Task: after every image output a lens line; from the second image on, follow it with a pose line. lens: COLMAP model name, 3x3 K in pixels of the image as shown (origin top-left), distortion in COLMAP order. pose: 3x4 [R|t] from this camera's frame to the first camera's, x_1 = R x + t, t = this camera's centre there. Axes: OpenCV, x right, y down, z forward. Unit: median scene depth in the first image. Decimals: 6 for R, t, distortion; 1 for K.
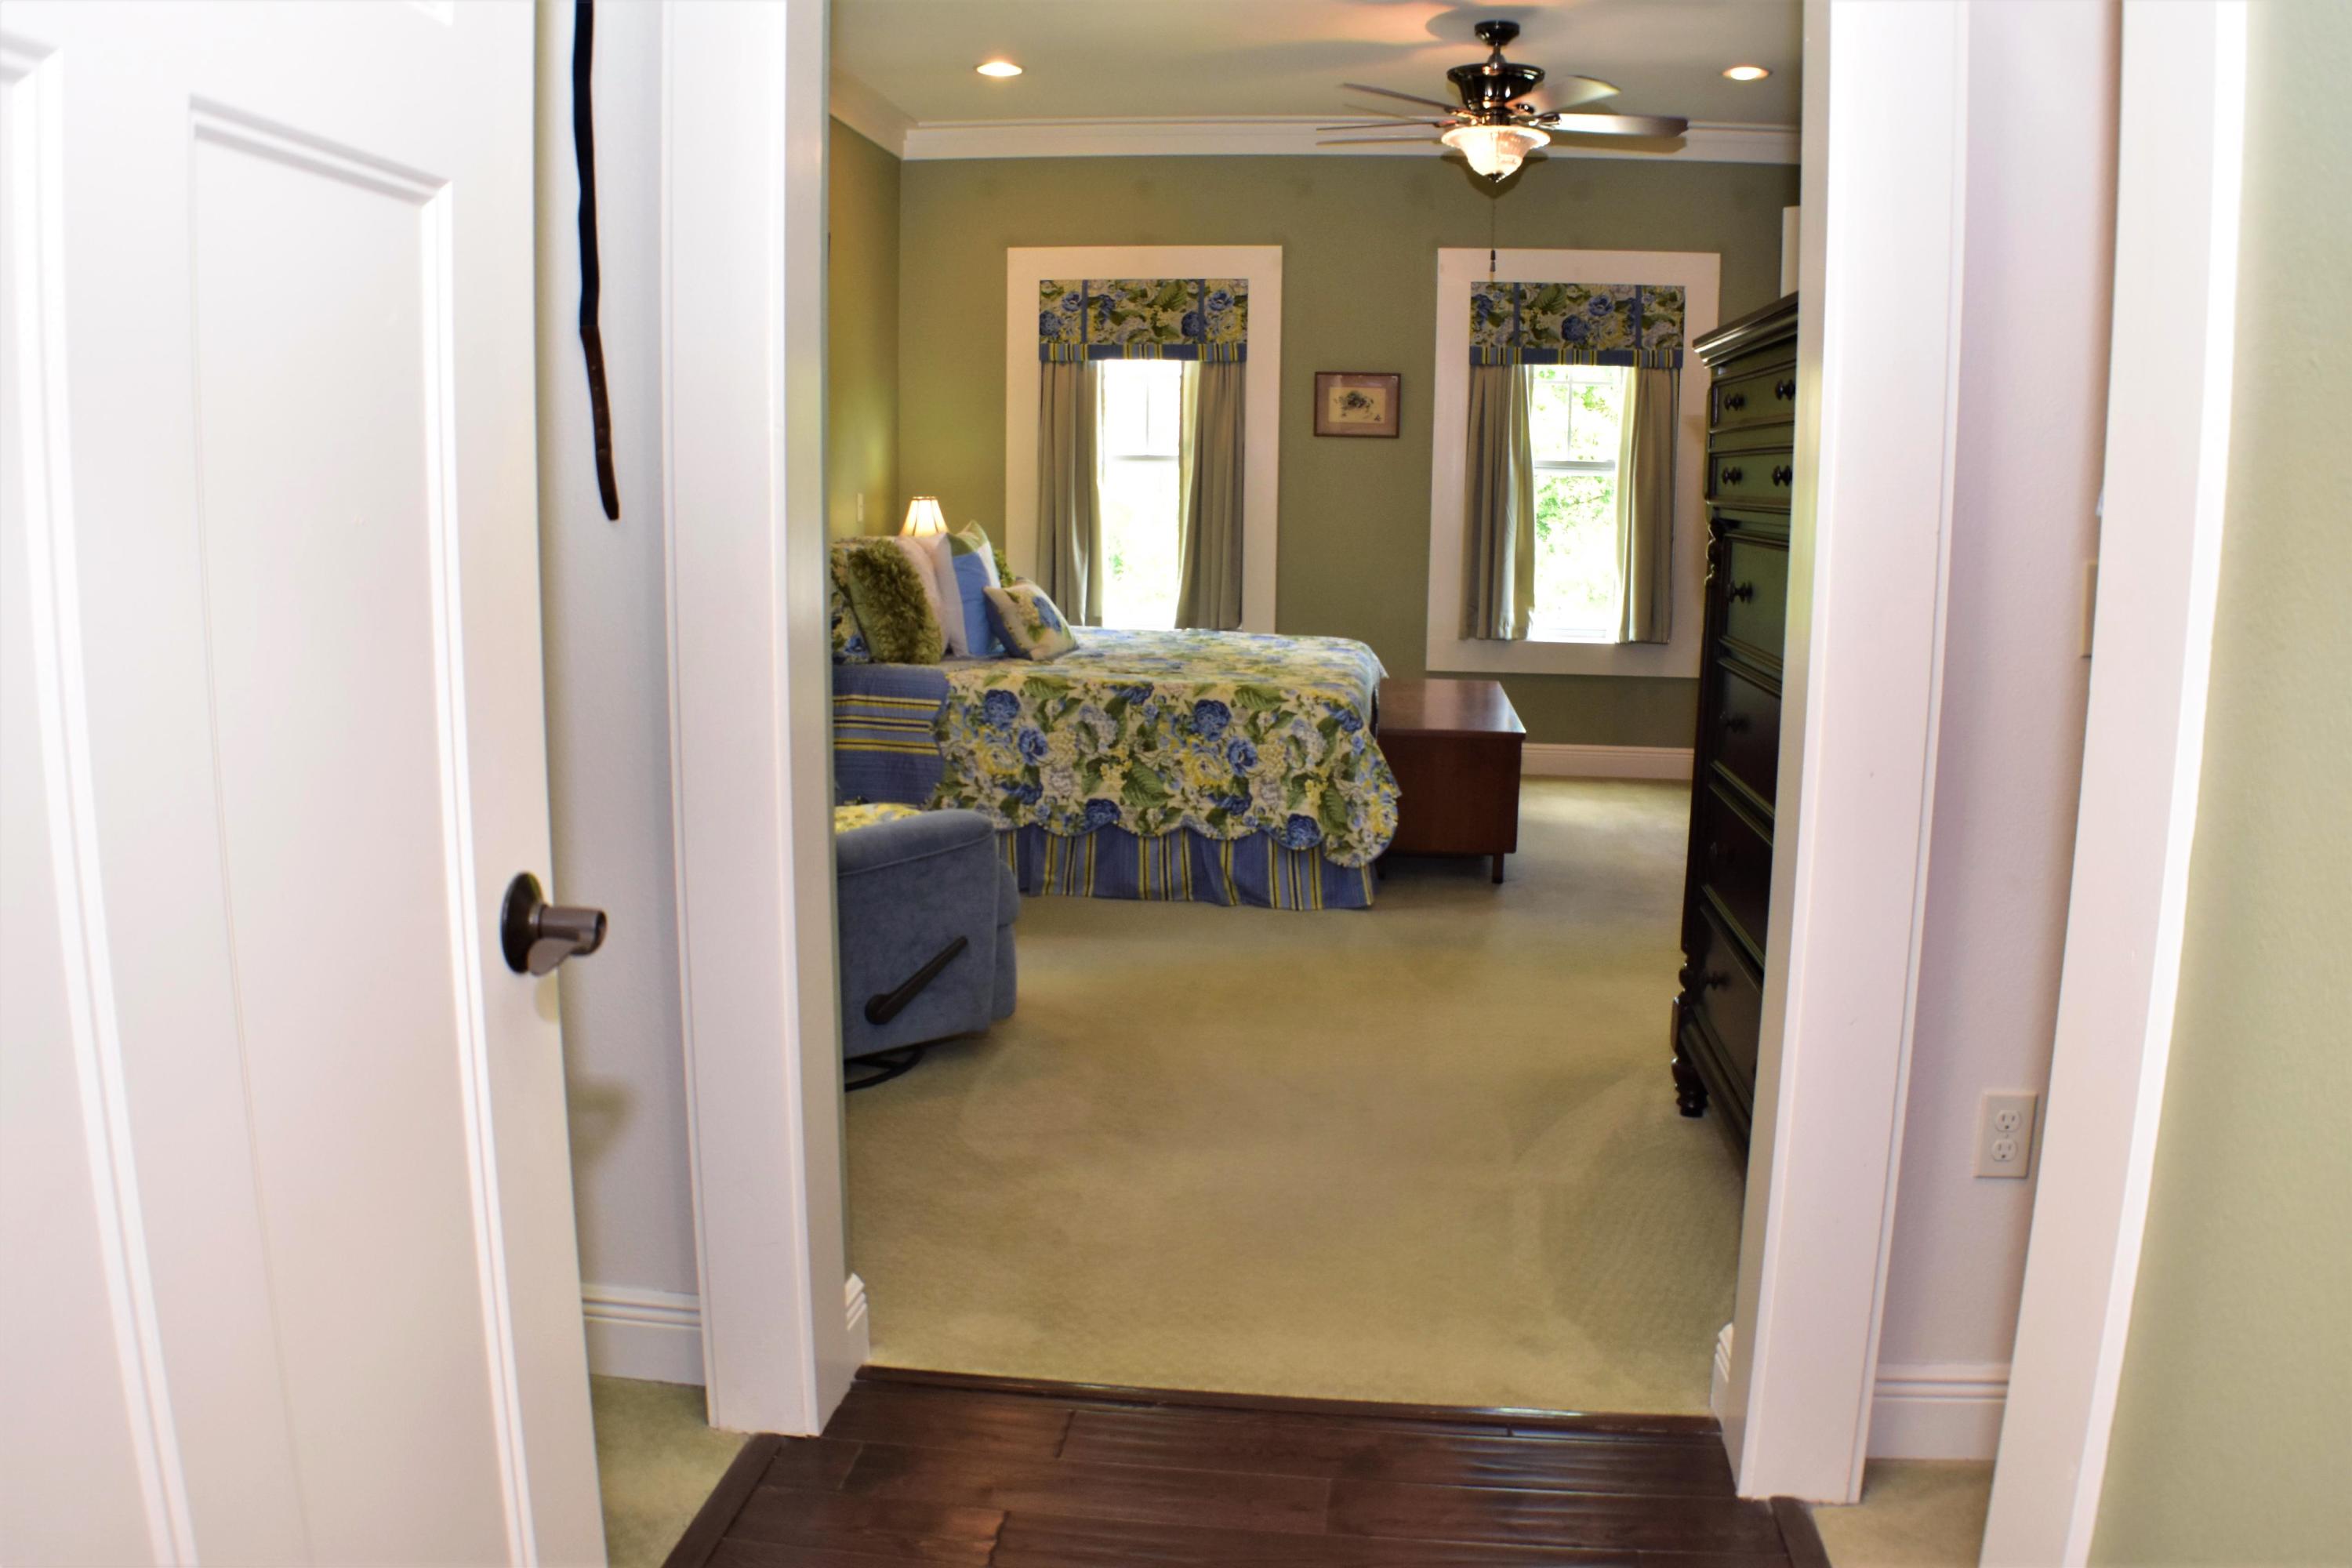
lens RADIAL K [[1816.7, 0, 1163.7], [0, 1816.7, 781.9], [0, 0, 1]] dist [-0.186717, 0.039651]
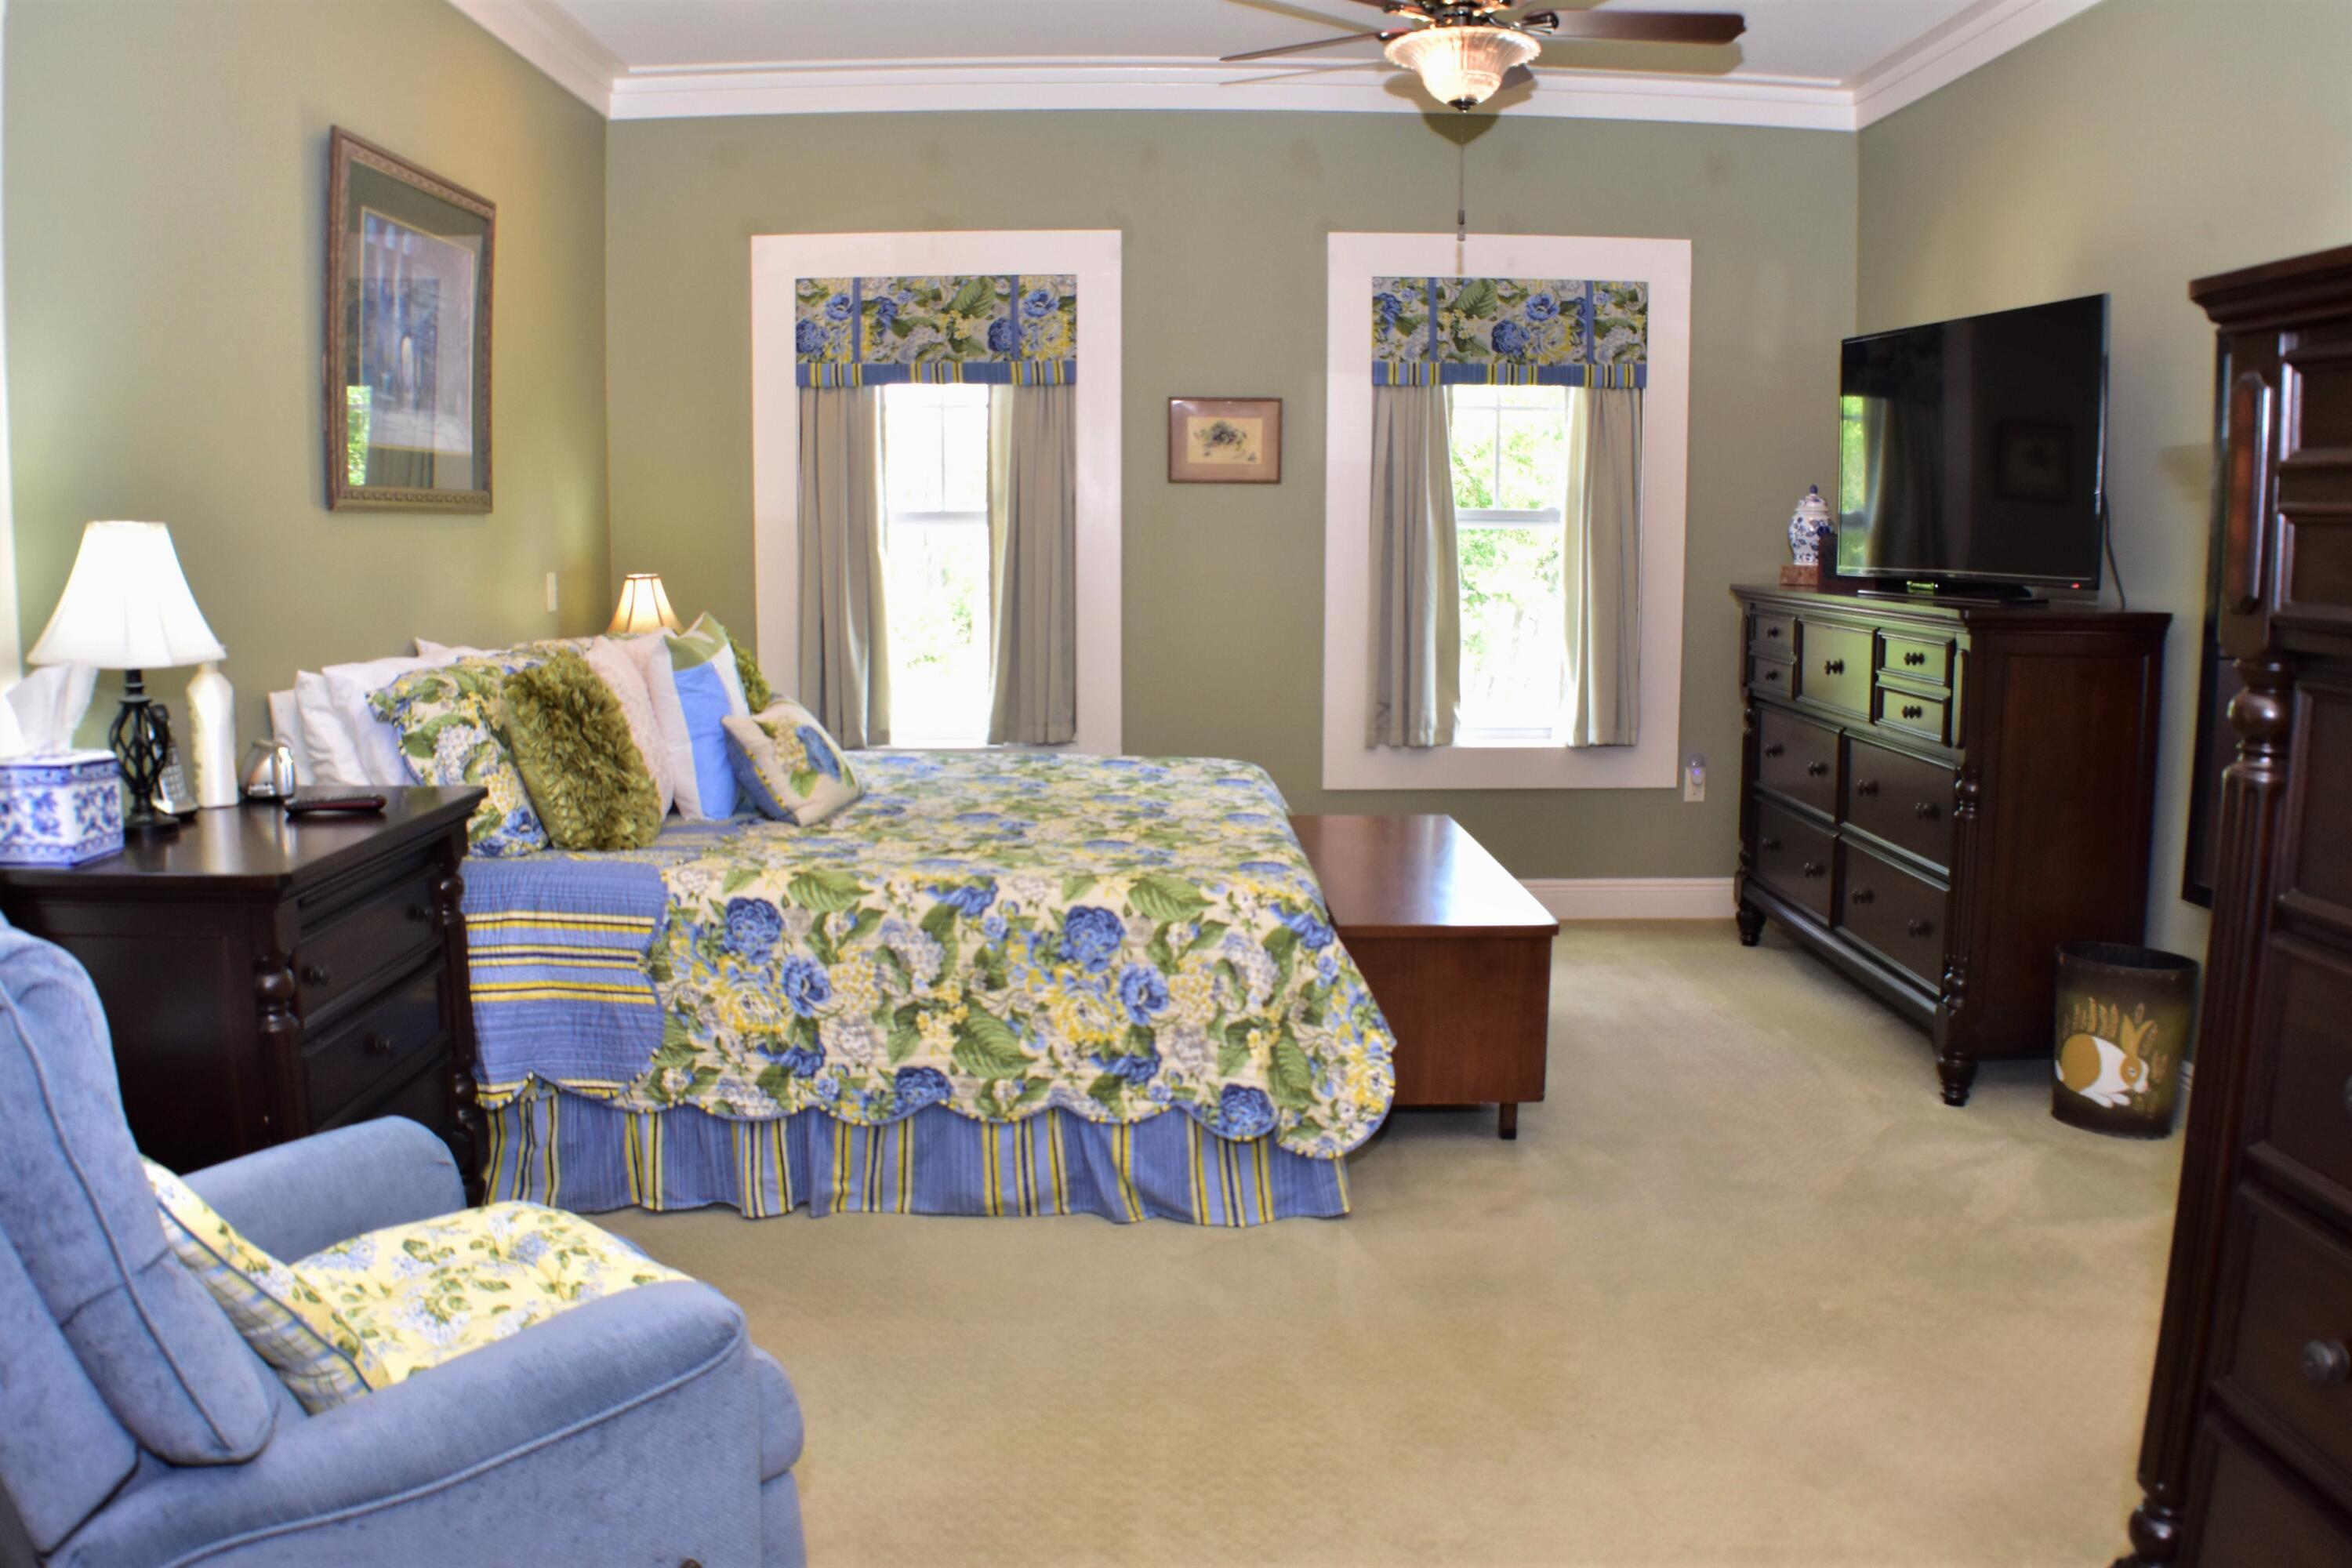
lens RADIAL K [[1816.7, 0, 1179.6], [0, 1816.7, 794.4], [0, 0, 1]] dist [-0.186717, 0.039651]
pose [[0.990080, -0.032228, 0.136757, -0.019886], [0.034960, 0.999233, -0.017622, -0.050645], [-0.136084, 0.022229, 0.990448, 0.266707]]
